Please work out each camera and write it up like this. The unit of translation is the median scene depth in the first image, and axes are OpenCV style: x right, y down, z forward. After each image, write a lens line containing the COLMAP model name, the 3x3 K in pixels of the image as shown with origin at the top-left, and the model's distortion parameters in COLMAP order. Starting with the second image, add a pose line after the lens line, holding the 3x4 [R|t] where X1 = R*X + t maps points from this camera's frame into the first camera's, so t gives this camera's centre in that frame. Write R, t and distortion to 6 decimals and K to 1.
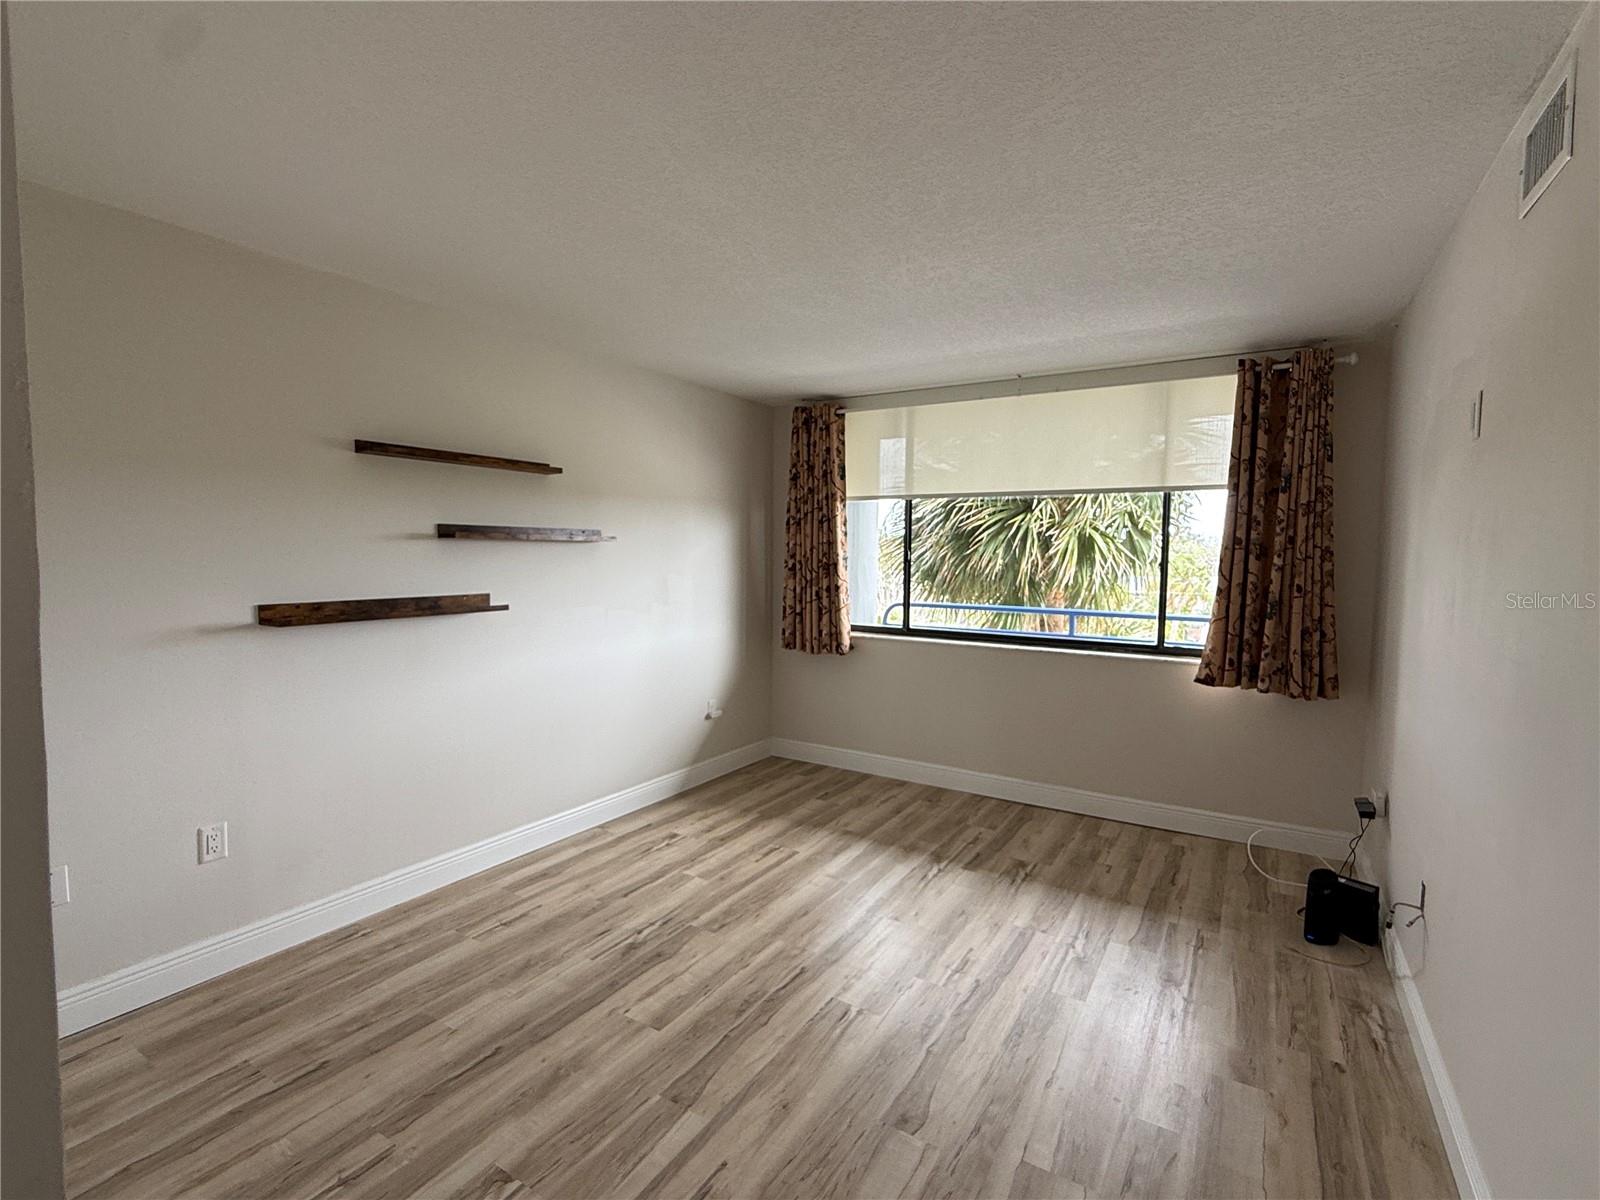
lens RADIAL K [[762.9, 0, 798.6], [0, 762.9, 601.4], [0, 0, 1]] dist [0.001804, 0.001604]
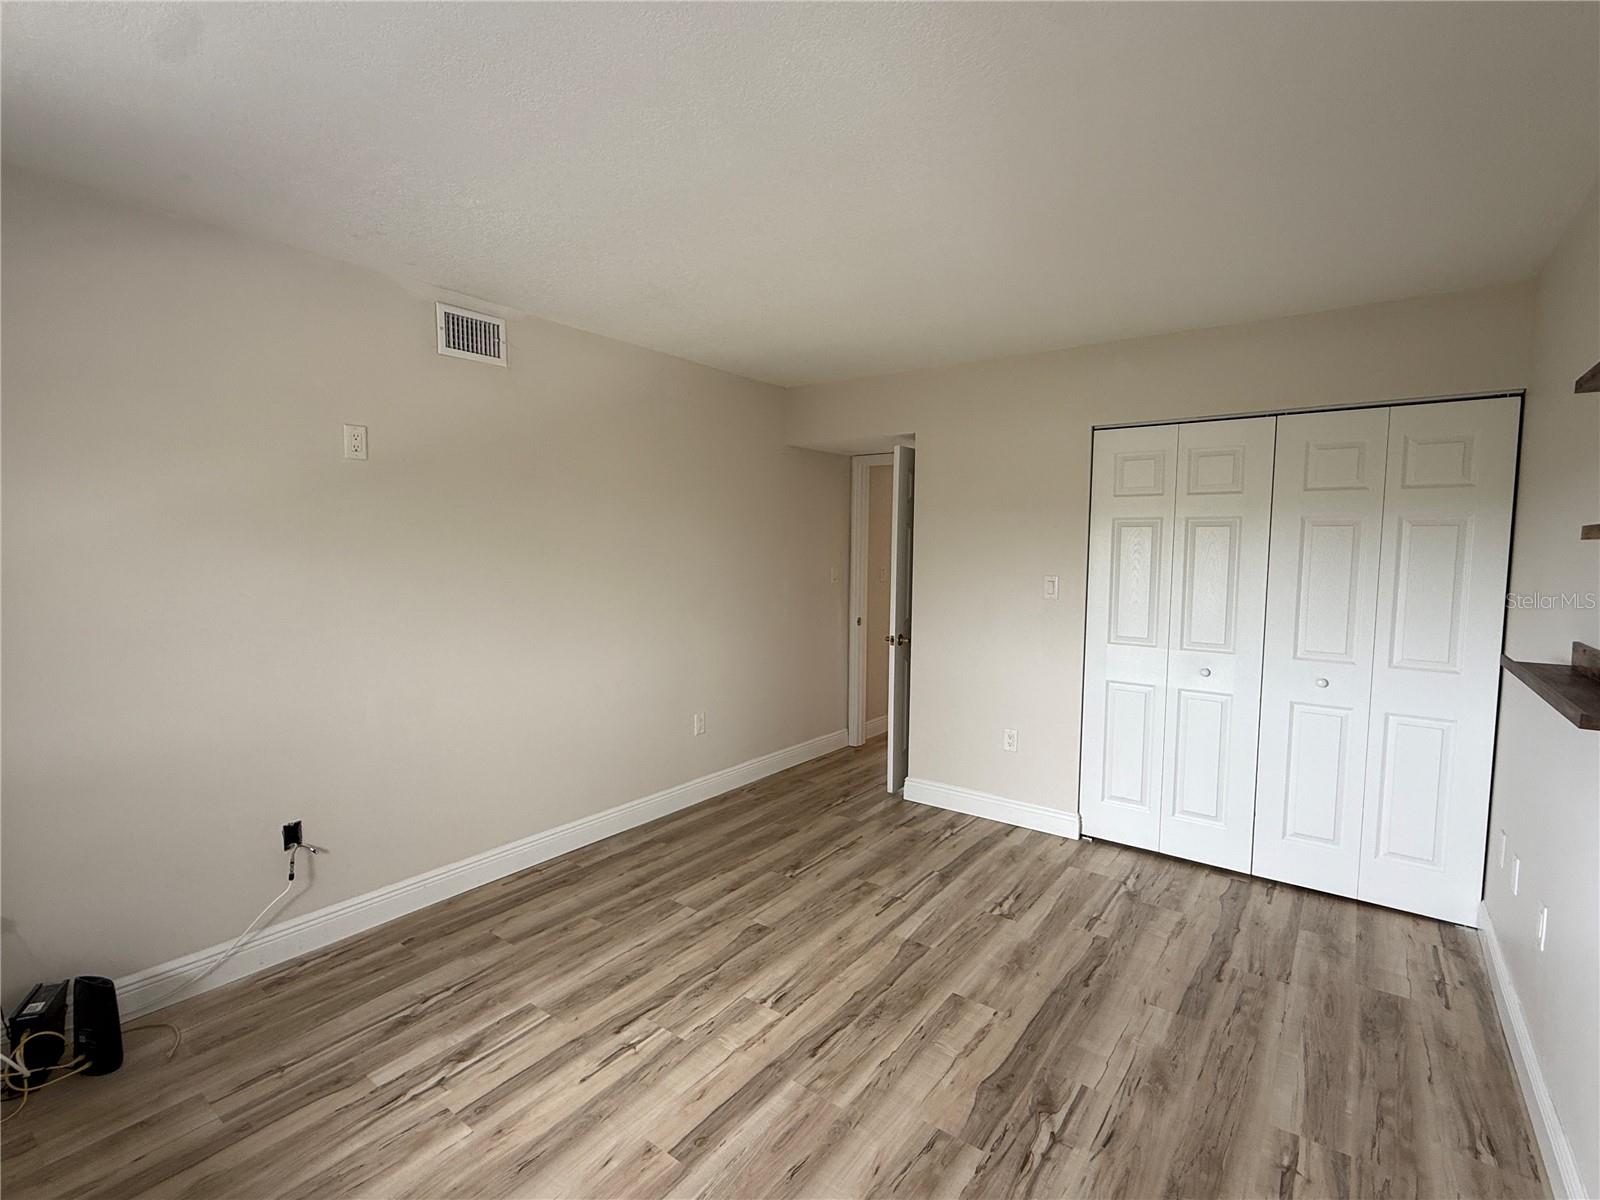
lens RADIAL K [[762.9, 0, 800.4], [0, 762.9, 600.8], [0, 0, 1]] dist [0.001804, 0.001604]
pose [[-0.995571, -0.028032, 0.089734, -0.044222], [-0.015238, 0.990005, 0.140206, -0.131885], [-0.092768, 0.138218, -0.986048, 1.896757]]
